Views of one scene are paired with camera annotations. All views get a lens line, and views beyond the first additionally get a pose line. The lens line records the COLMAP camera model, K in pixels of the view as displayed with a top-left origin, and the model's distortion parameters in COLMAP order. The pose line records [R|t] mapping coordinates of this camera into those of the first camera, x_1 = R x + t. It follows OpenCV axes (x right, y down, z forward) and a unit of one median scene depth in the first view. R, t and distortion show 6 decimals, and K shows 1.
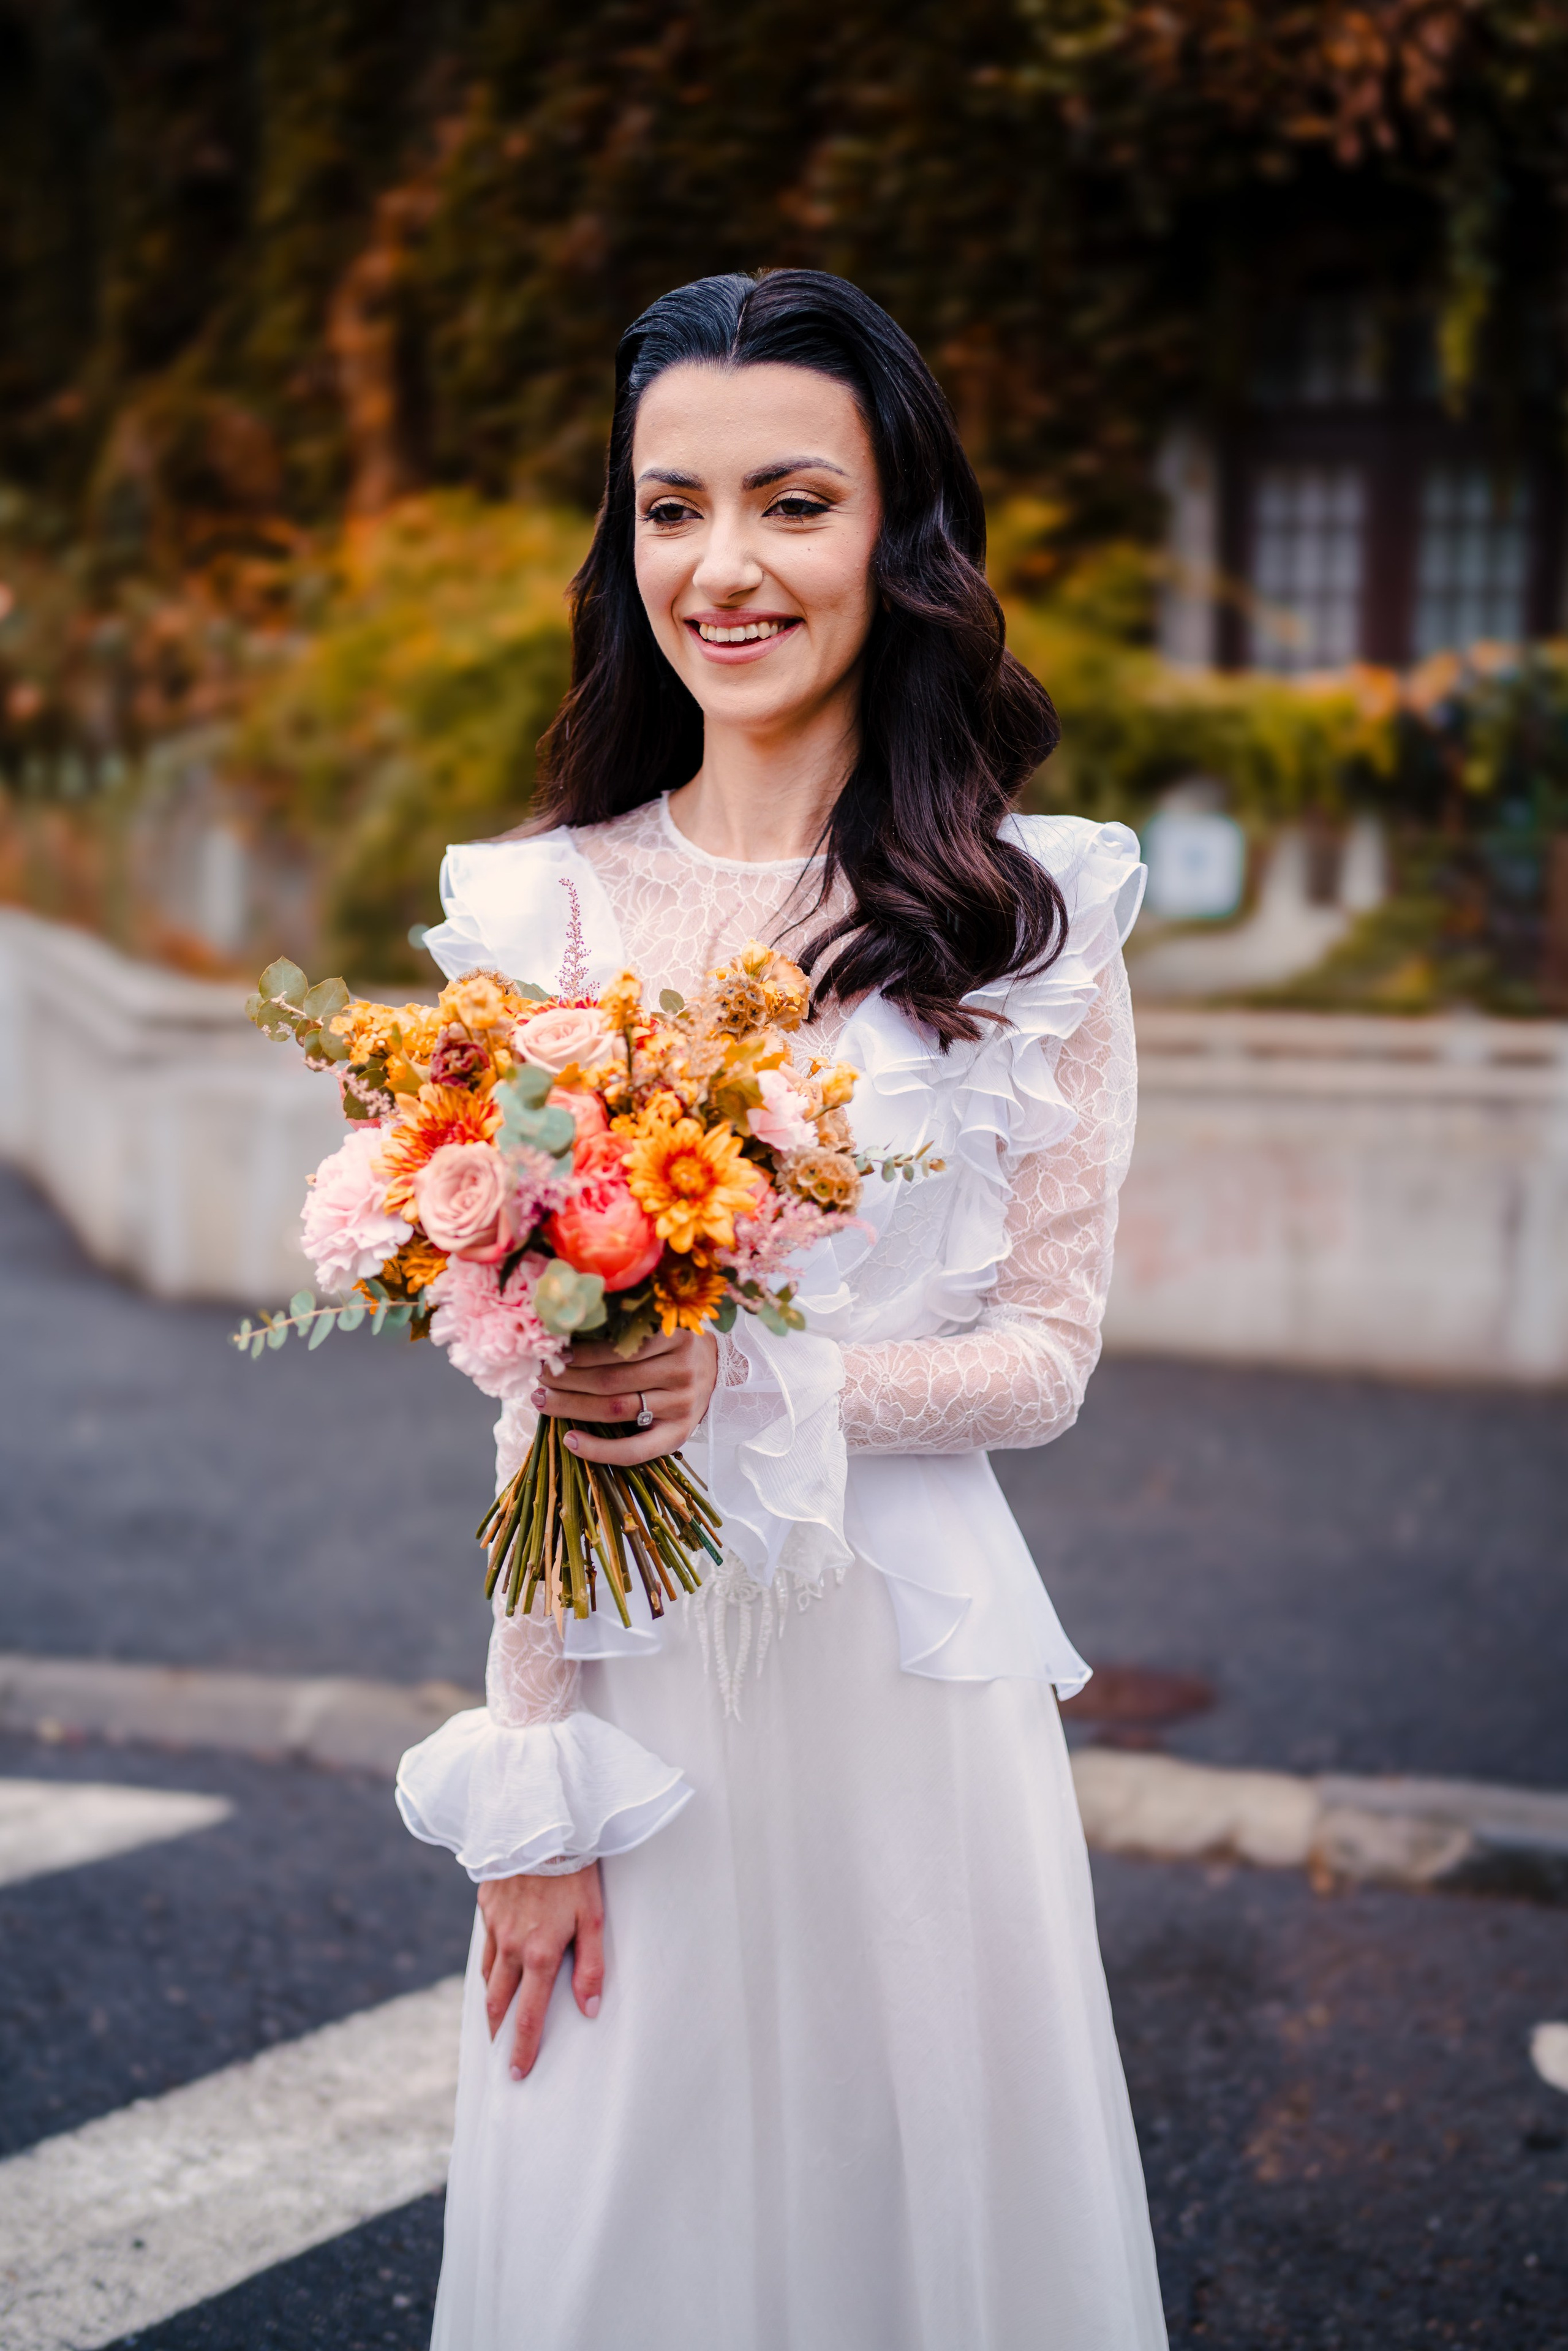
lens RADIAL K [[2578.4, 0, 784.0], [0, 2578.4, 1175.5], [0, 0, 1]] dist [-0.034689, 0.049280]
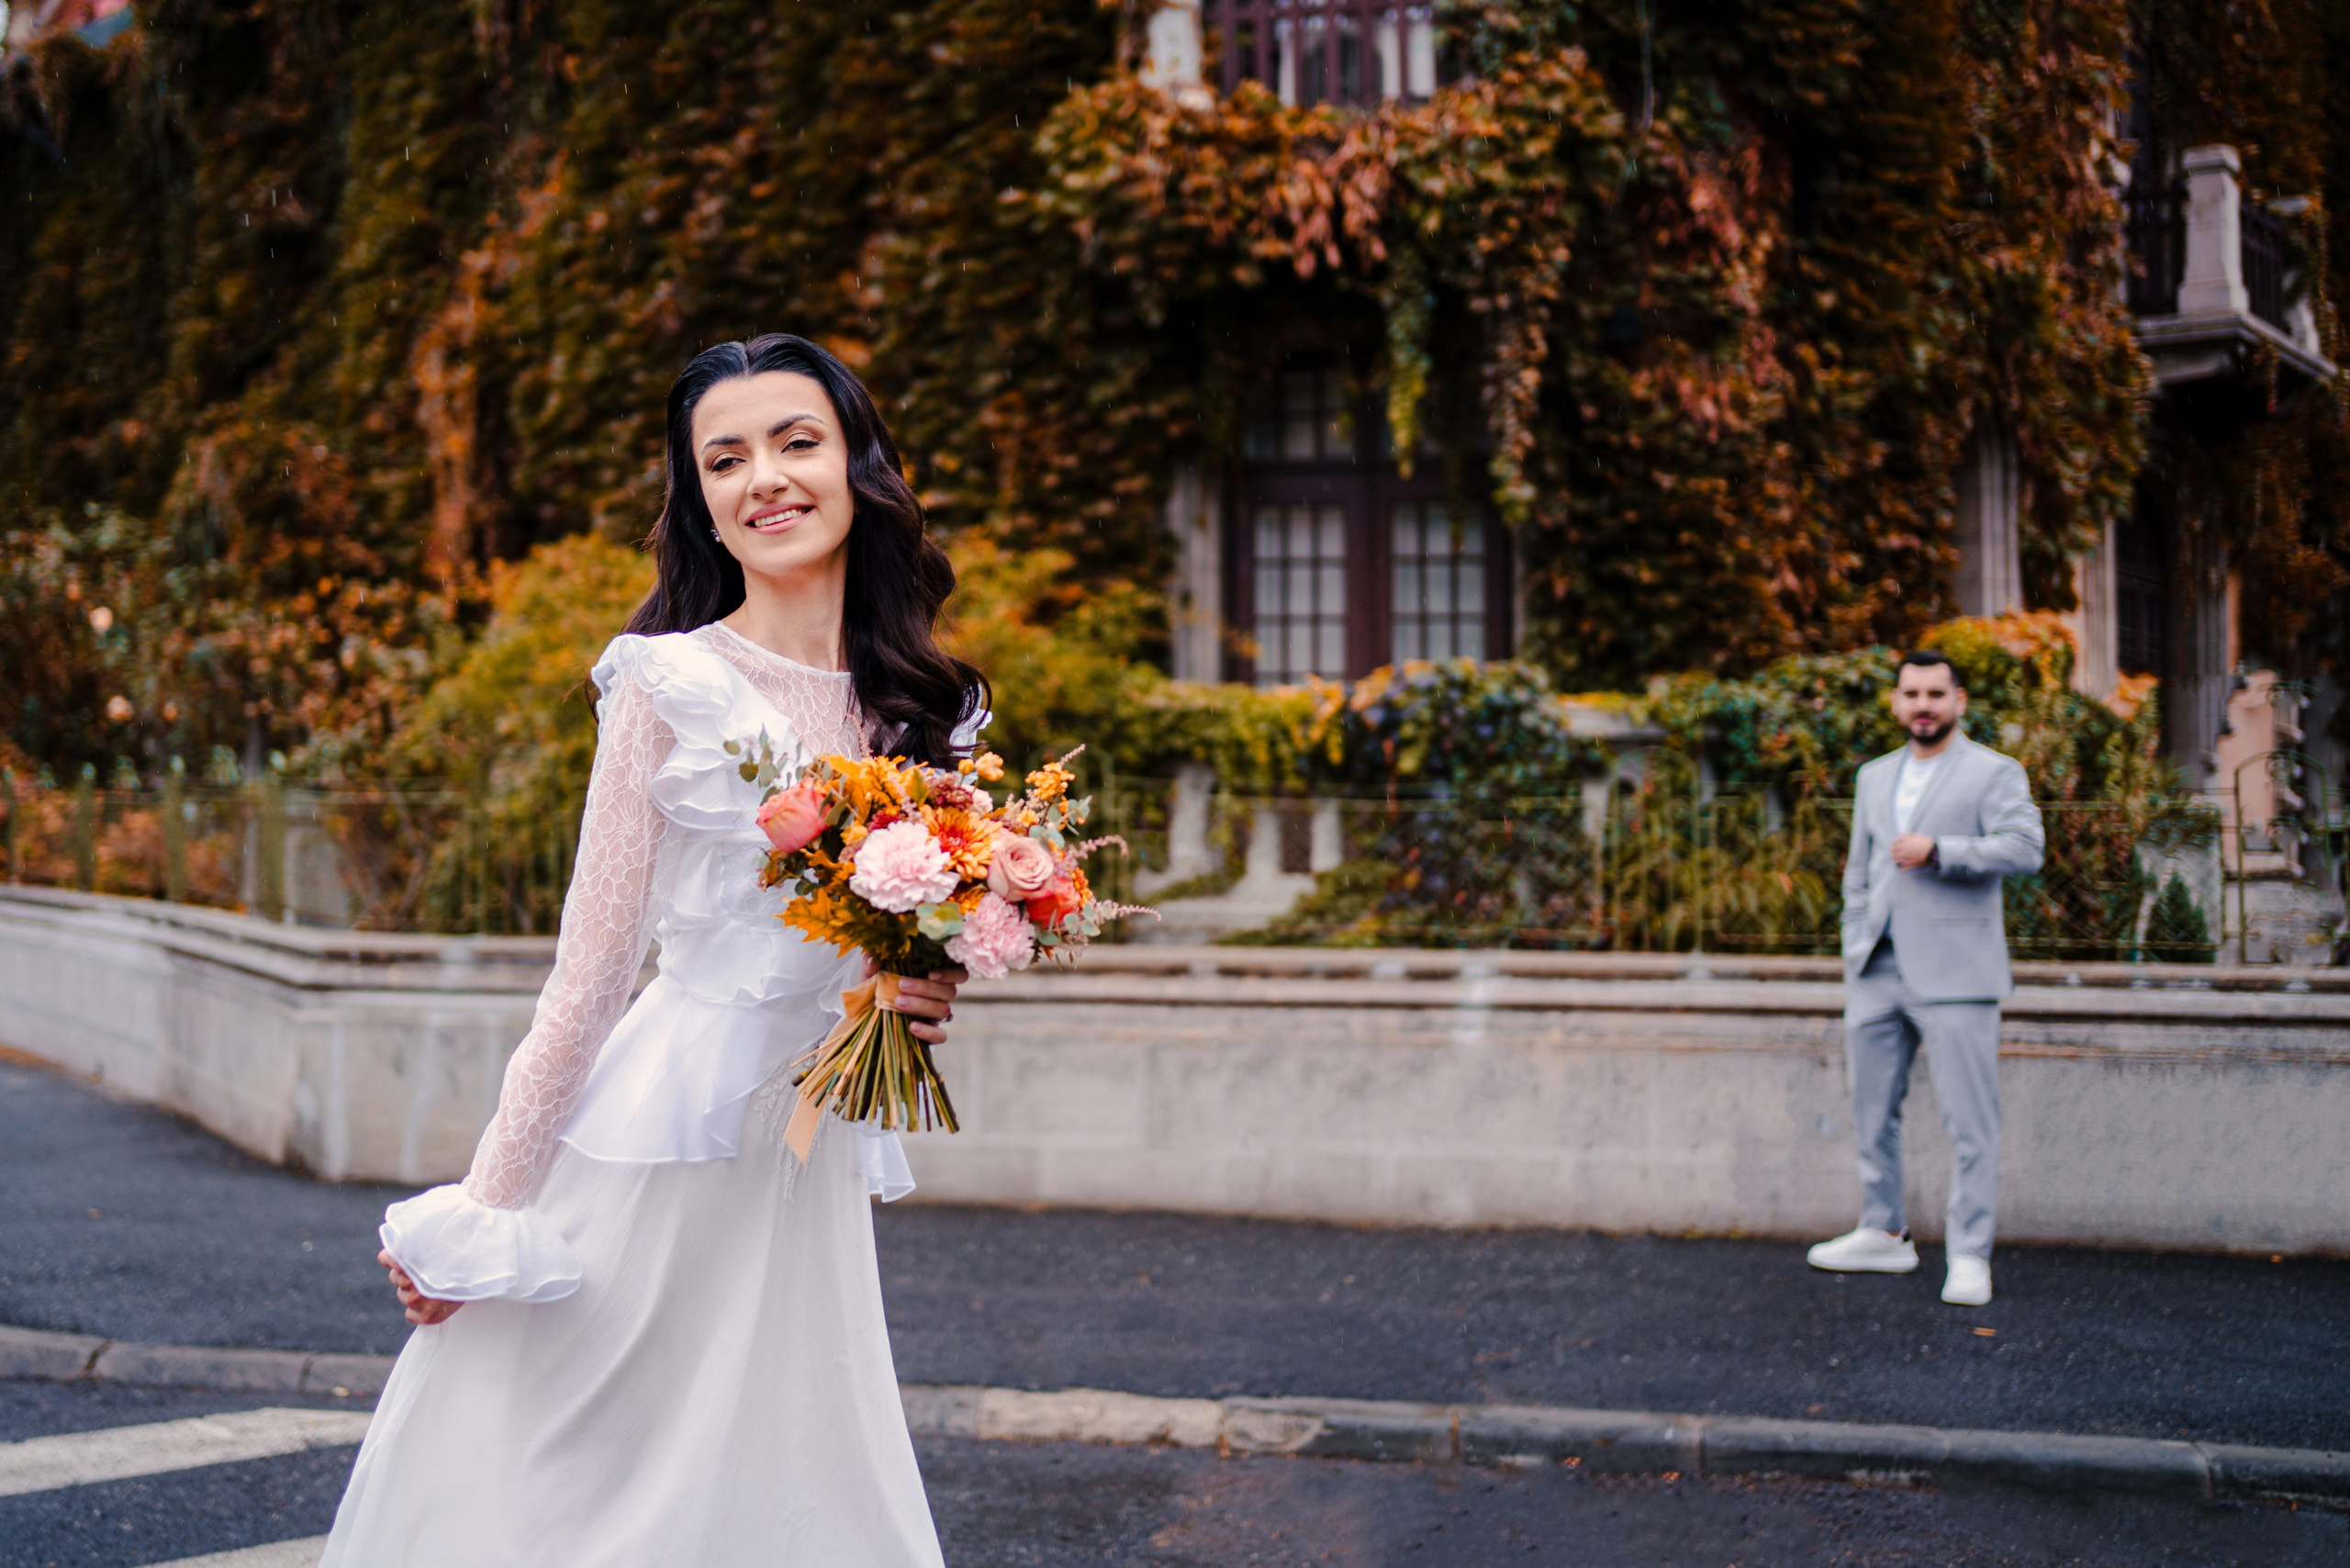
lens RADIAL K [[2659.0, 0, 1224.0], [0, 2659.0, 780.8], [0, 0, 1]] dist [0.008214, 0.011340]
pose [[0.989449, -0.003894, 0.144827, -0.004520], [0.027016, 0.987064, -0.158032, 0.040781], [-0.142338, 0.160277, 0.976755, -0.180184]]
